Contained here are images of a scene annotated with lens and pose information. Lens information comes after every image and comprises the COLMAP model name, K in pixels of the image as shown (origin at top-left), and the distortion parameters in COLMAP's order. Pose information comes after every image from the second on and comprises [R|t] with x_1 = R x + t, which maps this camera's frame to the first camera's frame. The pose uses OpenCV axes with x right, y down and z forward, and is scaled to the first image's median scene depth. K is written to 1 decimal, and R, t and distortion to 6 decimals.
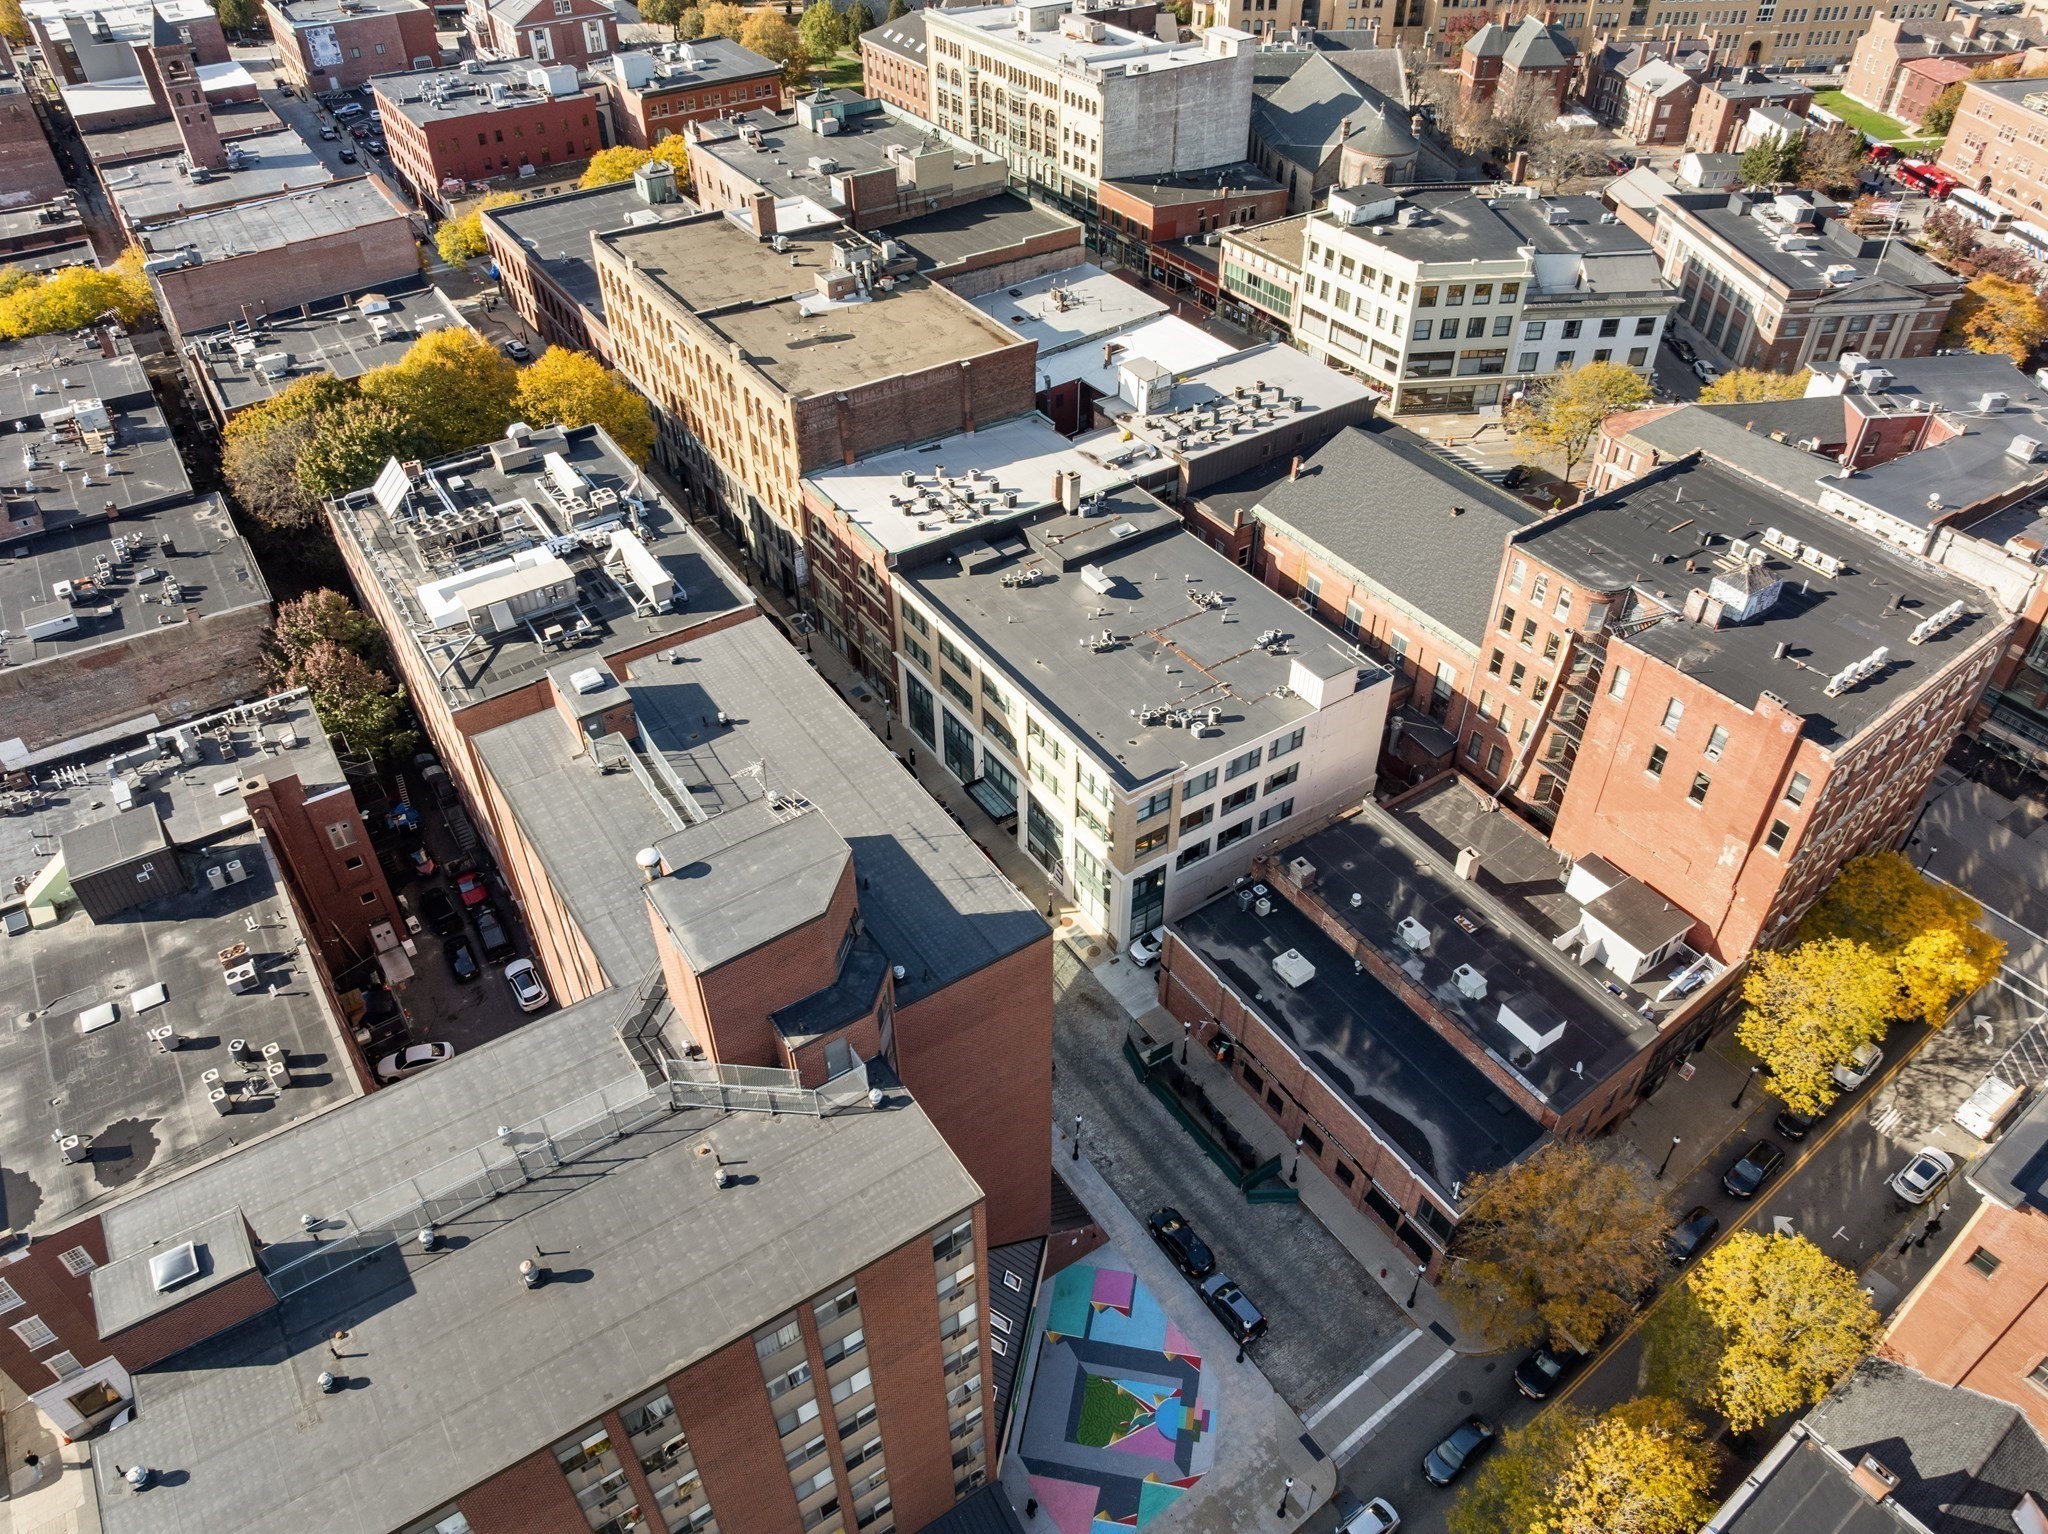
lens RADIAL K [[1441.5, 0, 1028.2], [0, 1441.5, 767.4], [0, 0, 1]] dist [-0.050556, 0.022575]
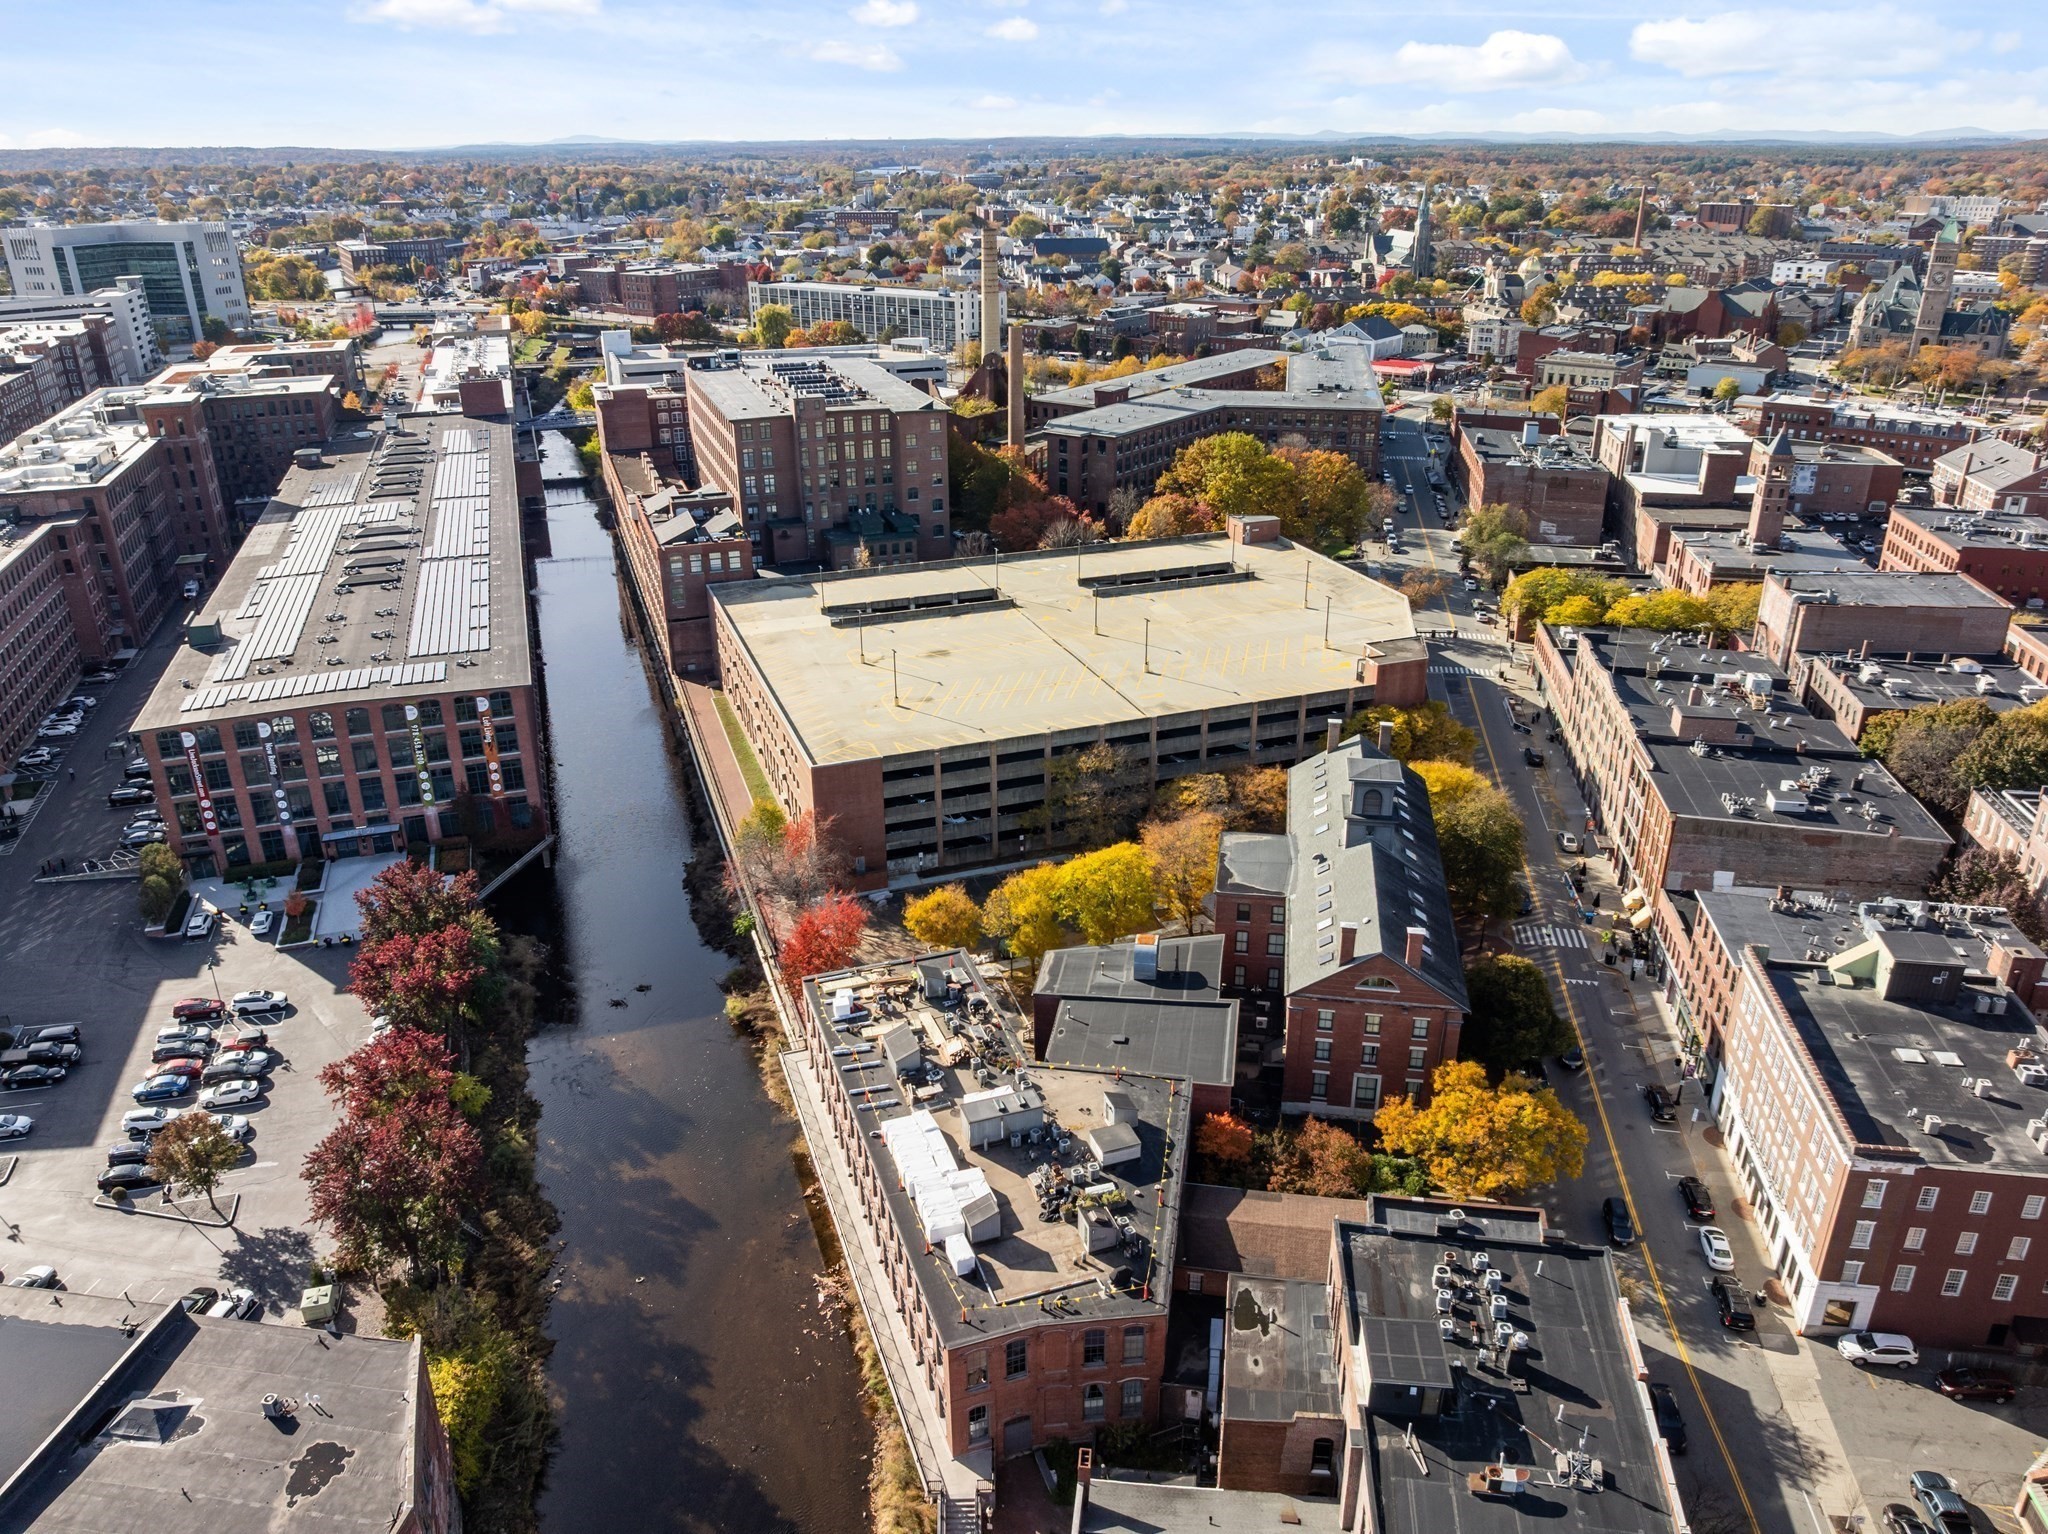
lens RADIAL K [[1441.5, 0, 1037.3], [0, 1441.5, 758.7], [0, 0, 1]] dist [-0.050556, 0.022575]
pose [[0.731087, 0.267180, -0.627795, -0.353102], [-0.438081, 0.889234, -0.131714, 0.332574], [0.523065, 0.371319, 0.767154, -0.409396]]
